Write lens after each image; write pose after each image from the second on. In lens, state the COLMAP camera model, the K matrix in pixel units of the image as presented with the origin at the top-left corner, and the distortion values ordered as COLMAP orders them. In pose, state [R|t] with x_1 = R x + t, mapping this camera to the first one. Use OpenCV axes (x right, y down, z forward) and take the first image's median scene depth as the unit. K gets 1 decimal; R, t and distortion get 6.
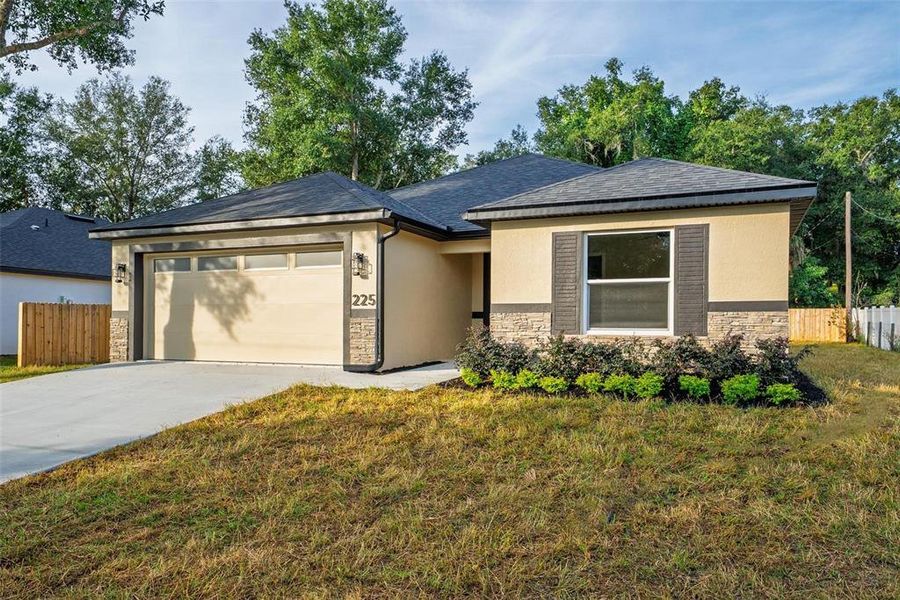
lens RADIAL K [[641.6, 0, 452.0], [0, 641.6, 317.2], [0, 0, 1]] dist [0.026596, 0.000301]
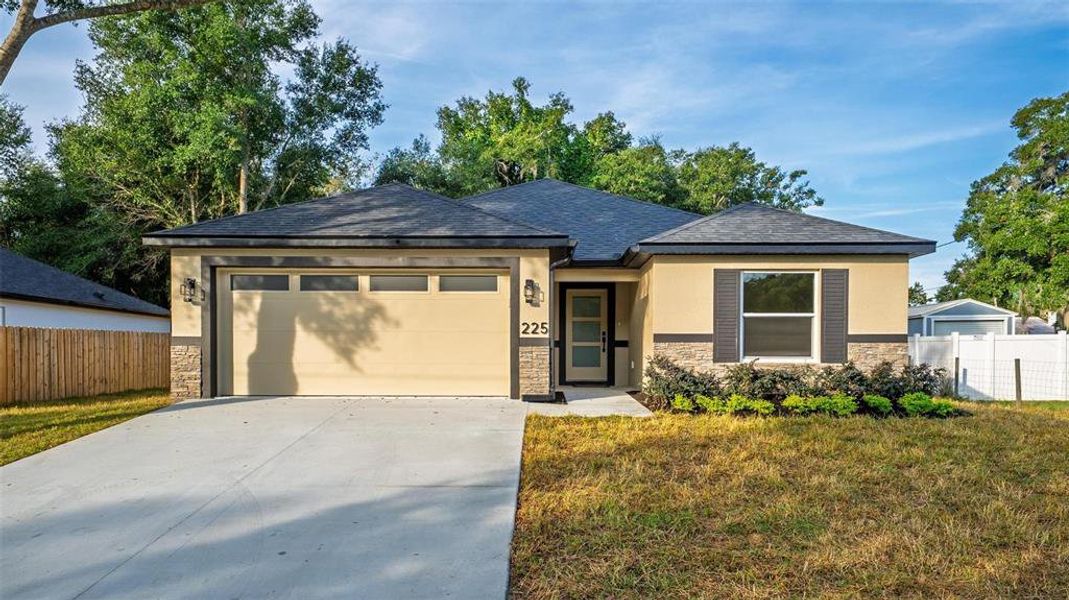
lens RADIAL K [[713.9, 0, 534.0], [0, 713.9, 357.3], [0, 0, 1]] dist [0.023525, 0.000813]
pose [[0.920348, -0.002235, 0.391094, -0.470174], [-0.004207, 0.999869, 0.015614, 0.000231], [-0.391078, -0.016015, 0.920218, 0.002744]]
